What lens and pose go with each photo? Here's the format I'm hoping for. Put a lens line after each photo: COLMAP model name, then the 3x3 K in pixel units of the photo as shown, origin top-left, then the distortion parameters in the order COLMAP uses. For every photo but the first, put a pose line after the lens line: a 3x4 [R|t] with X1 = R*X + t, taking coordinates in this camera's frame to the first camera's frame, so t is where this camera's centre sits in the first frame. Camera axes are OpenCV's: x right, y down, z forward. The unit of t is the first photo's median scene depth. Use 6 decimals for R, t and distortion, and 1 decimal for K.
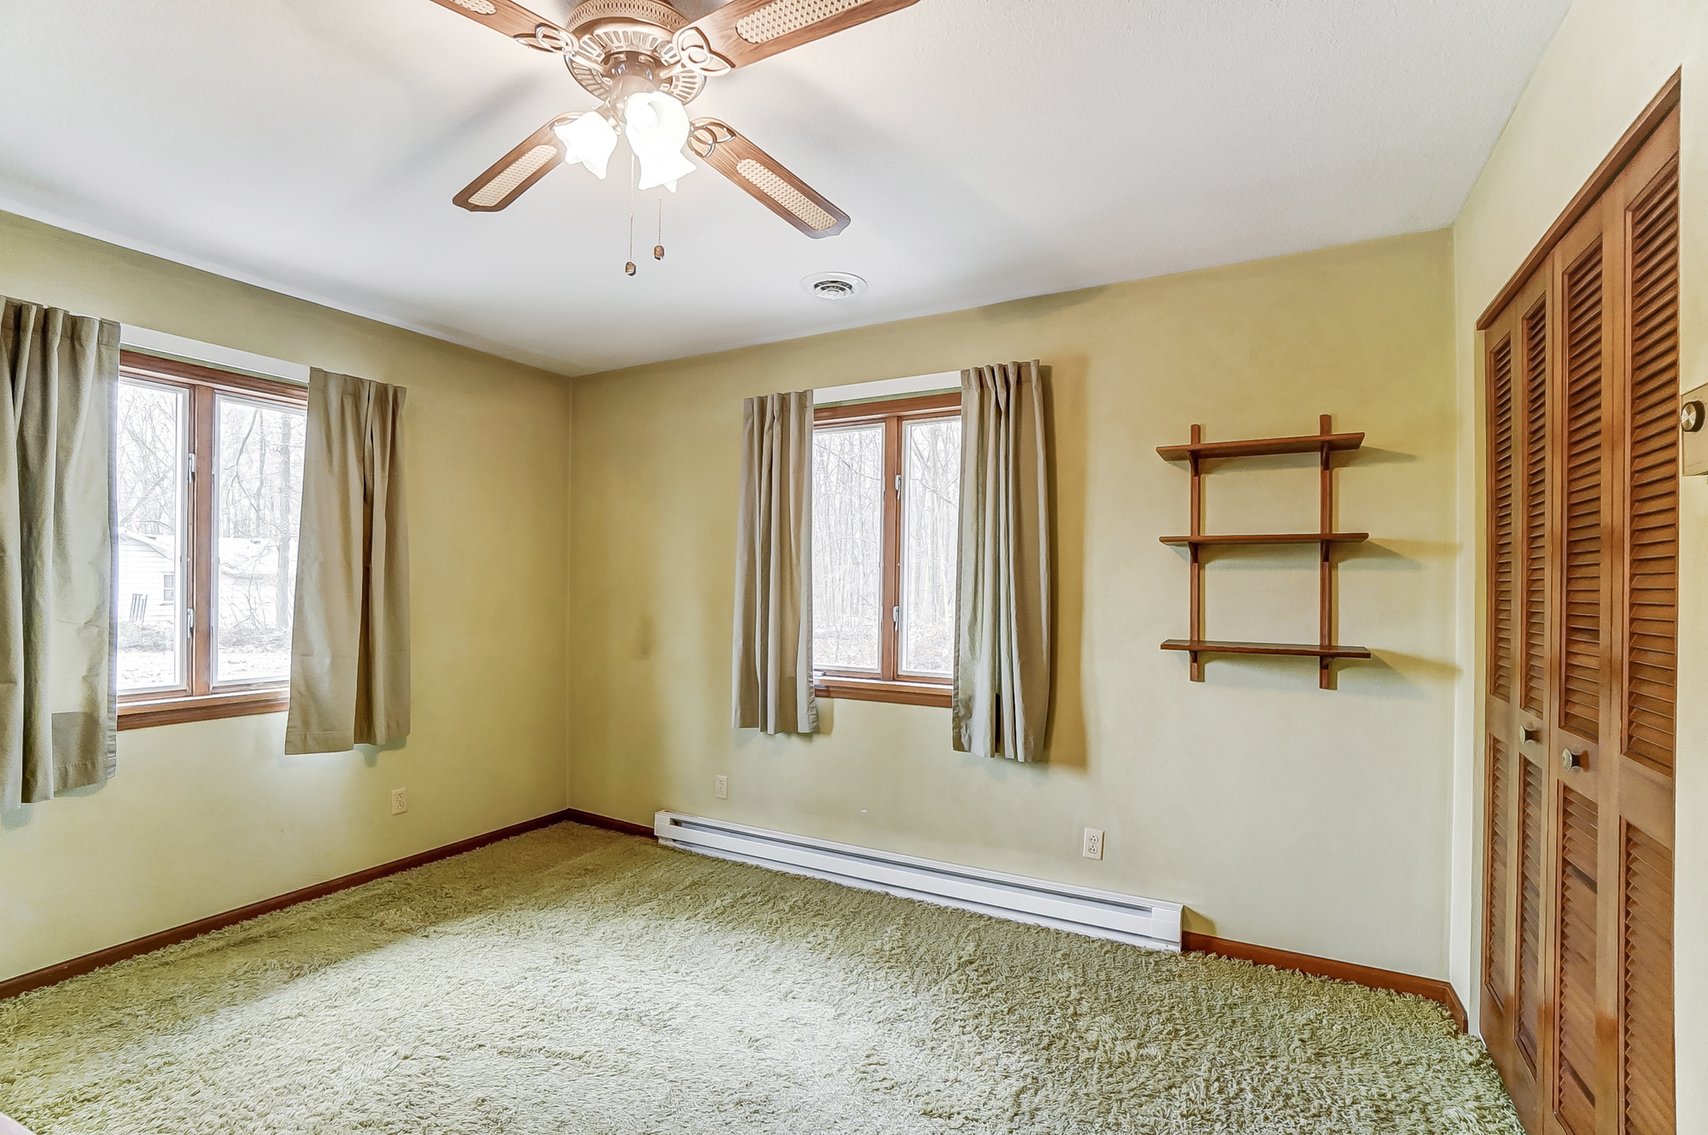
lens RADIAL K [[782.4, 0, 844.6], [0, 782.4, 575.4], [0, 0, 1]] dist [-0.043135, 0.000349]
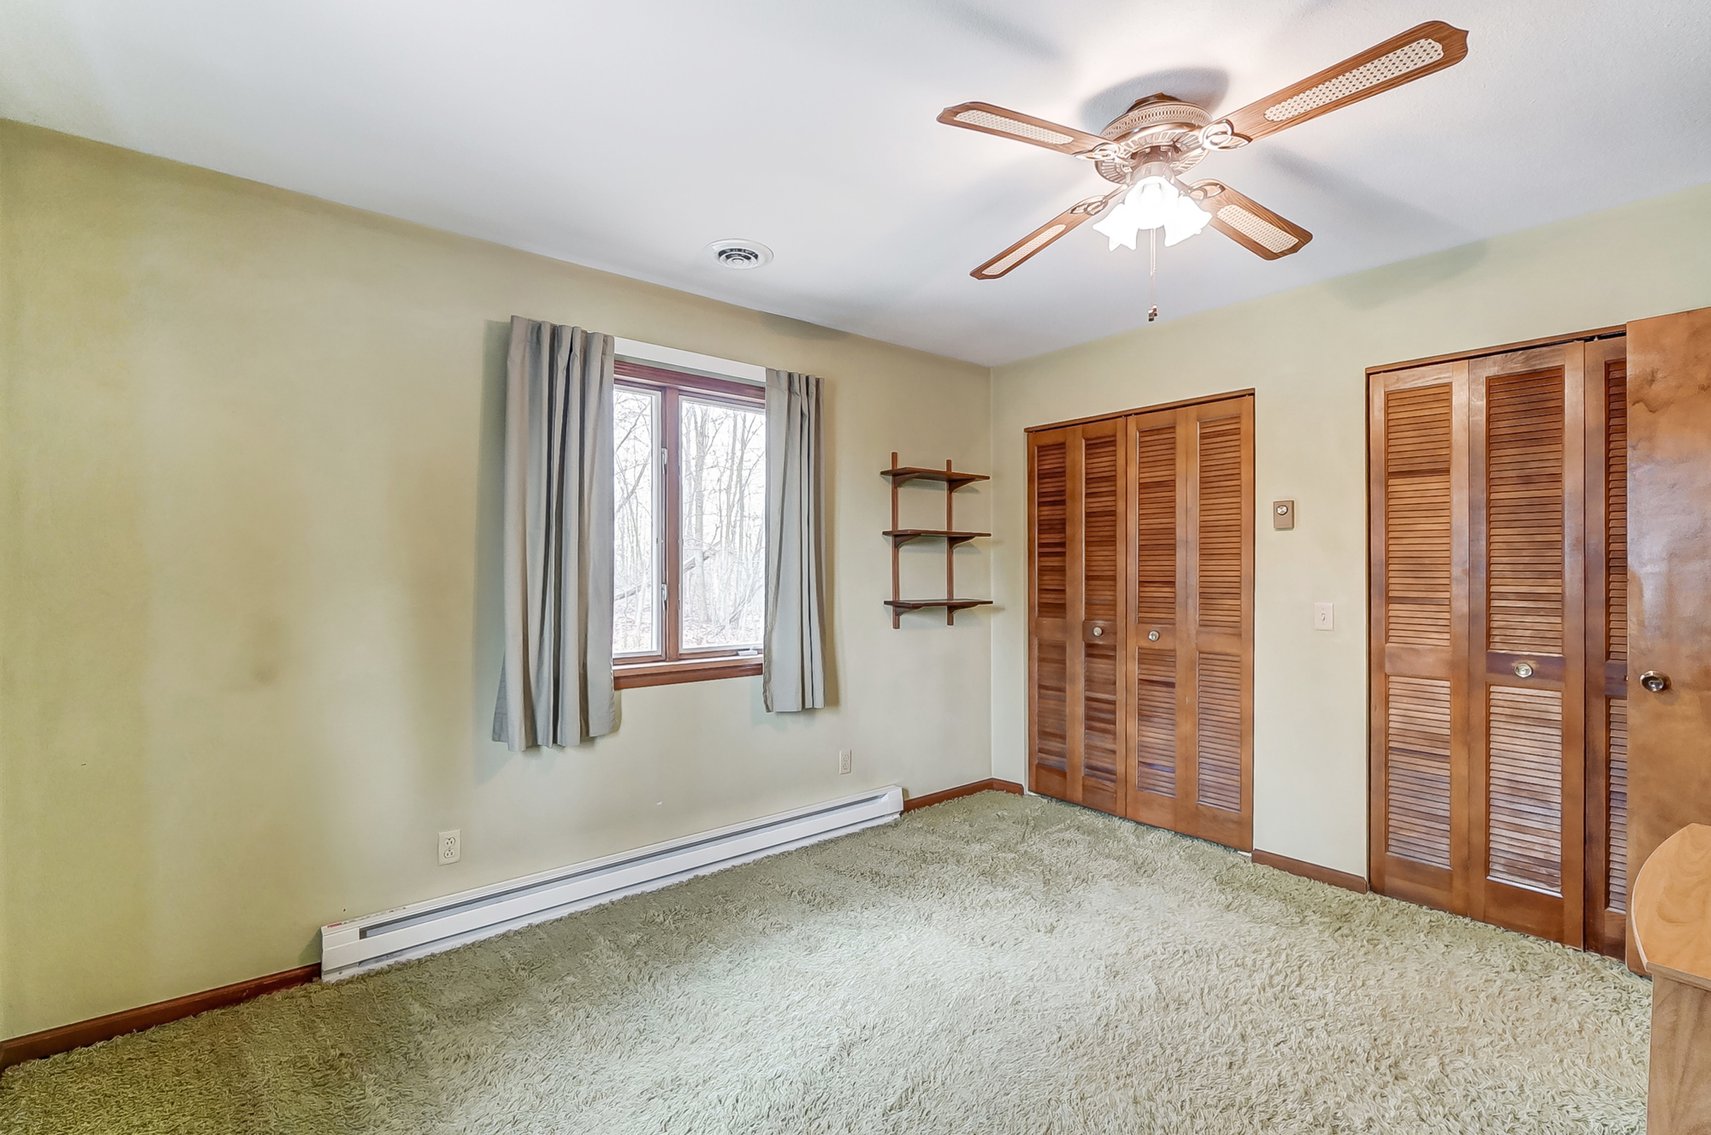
lens RADIAL K [[771.5, 0, 848.5], [0, 771.5, 566.4], [0, 0, 1]] dist [0.018504, 0.000266]
pose [[0.364410, -0.001546, 0.931237, -0.872633], [-0.007504, 0.999961, 0.004596, 0.012787], [-0.931208, -0.008663, 0.364384, 0.520000]]
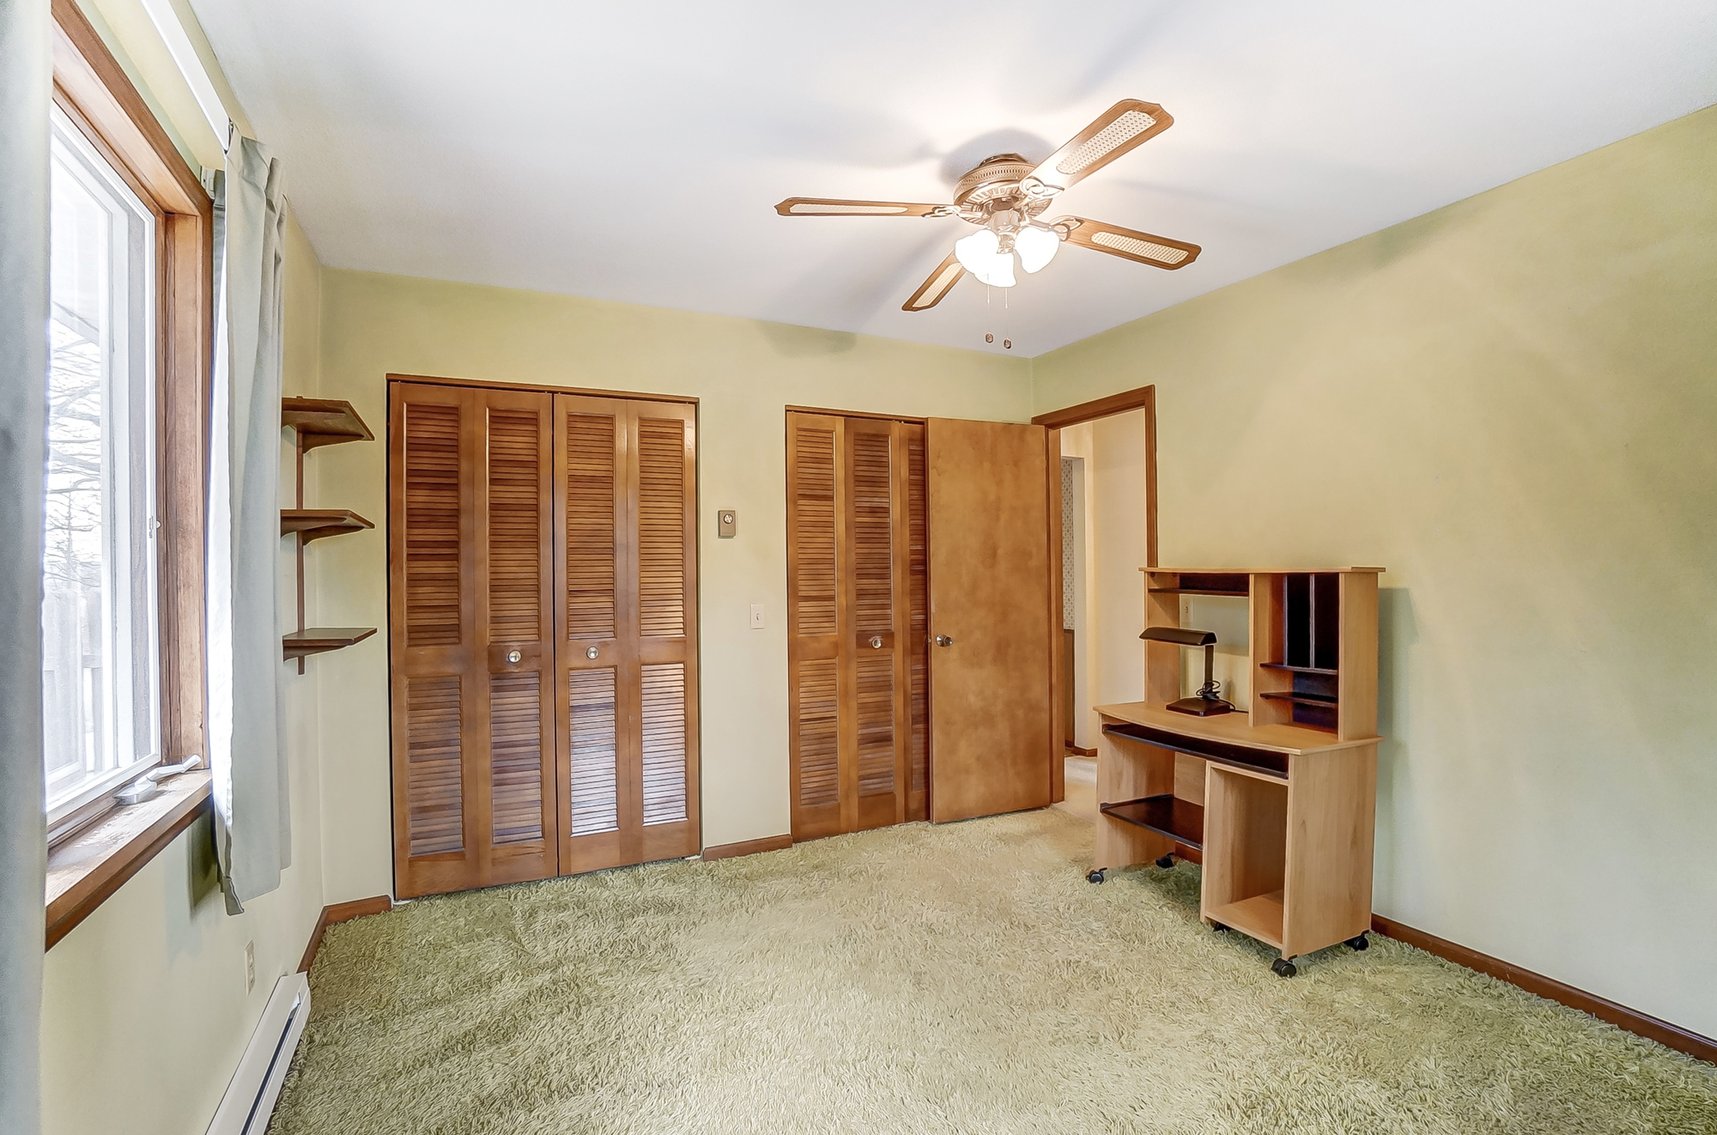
lens RADIAL K [[795.8, 0, 858.5], [0, 795.8, 567.5], [0, 0, 1]] dist [-0.002028, 0.000064]
pose [[-0.809371, 0.010487, 0.587204, -0.475197], [0.003285, 0.999906, -0.013330, 0.023800], [-0.587288, -0.008860, -0.809330, 1.230452]]
